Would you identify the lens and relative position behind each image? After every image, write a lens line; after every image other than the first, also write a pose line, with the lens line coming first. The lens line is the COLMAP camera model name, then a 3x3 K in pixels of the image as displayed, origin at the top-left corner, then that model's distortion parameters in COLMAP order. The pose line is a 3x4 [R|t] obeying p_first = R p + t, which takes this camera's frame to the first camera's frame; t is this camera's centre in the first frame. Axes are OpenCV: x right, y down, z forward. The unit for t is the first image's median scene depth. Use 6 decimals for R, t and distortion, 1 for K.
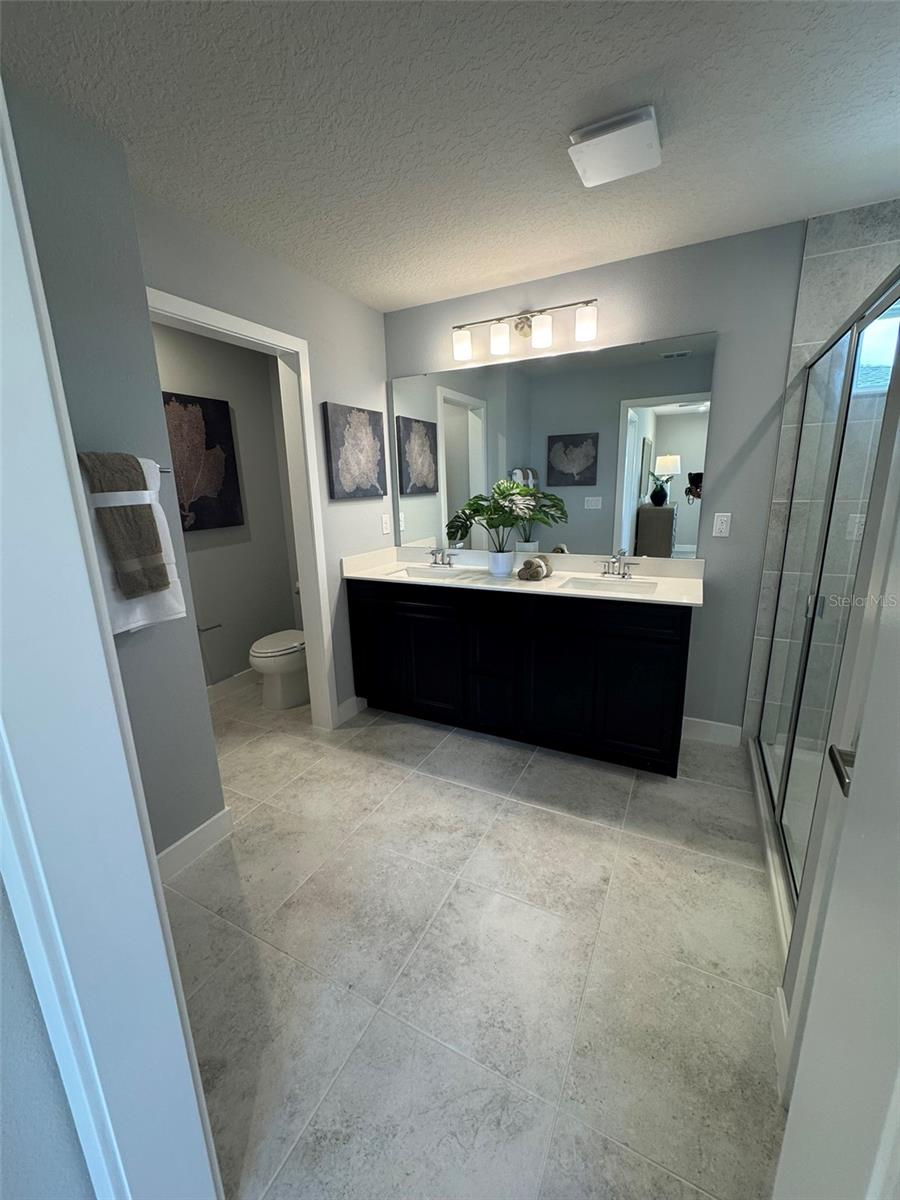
lens RADIAL K [[479.1, 0, 449.7], [0, 479.1, 597.4], [0, 0, 1]] dist [-0.002613, 0.000751]
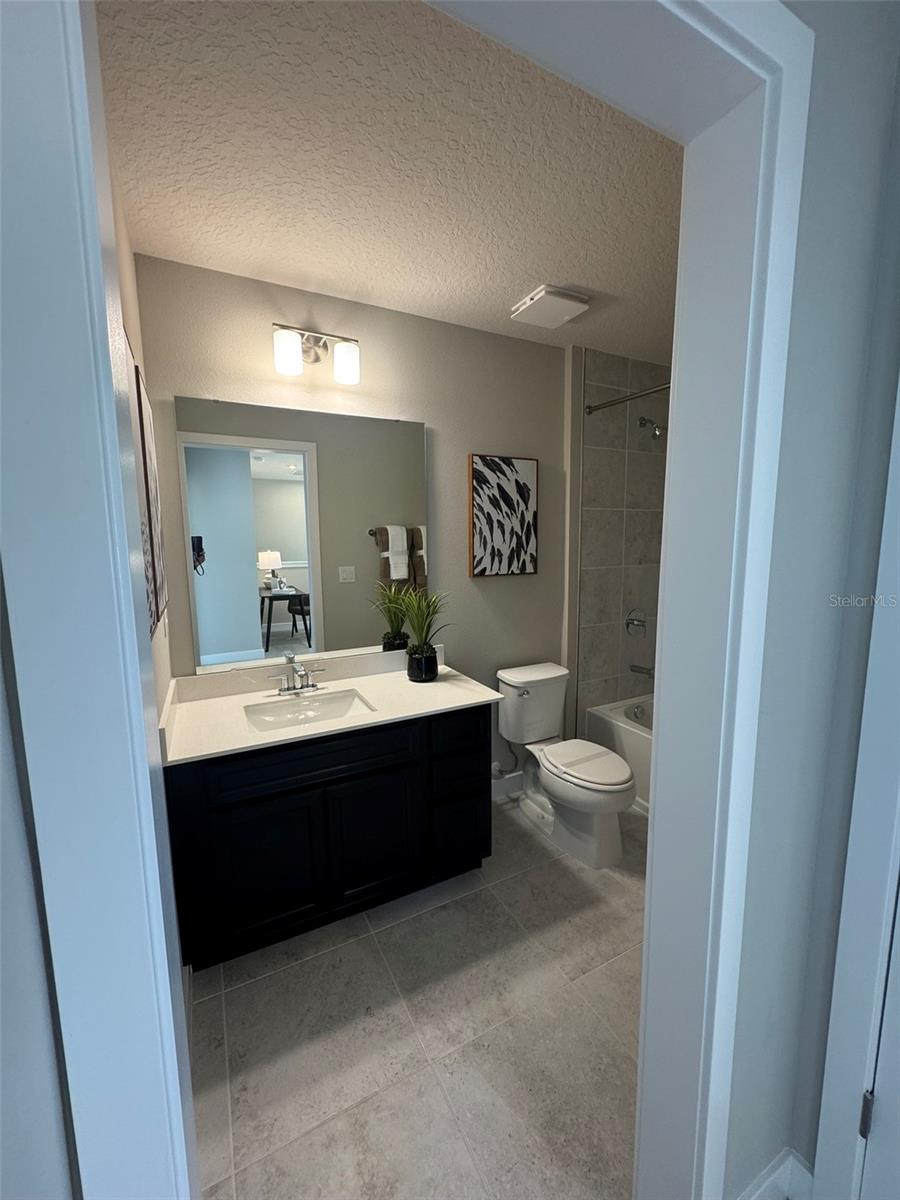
lens RADIAL K [[479.1, 0, 456.2], [0, 479.1, 601.4], [0, 0, 1]] dist [-0.002613, 0.000751]
pose [[0.816860, 0.077716, -0.571576, 0.495121], [-0.133949, 0.989353, -0.056911, -0.011450], [0.561068, 0.123050, 0.818573, -0.051894]]
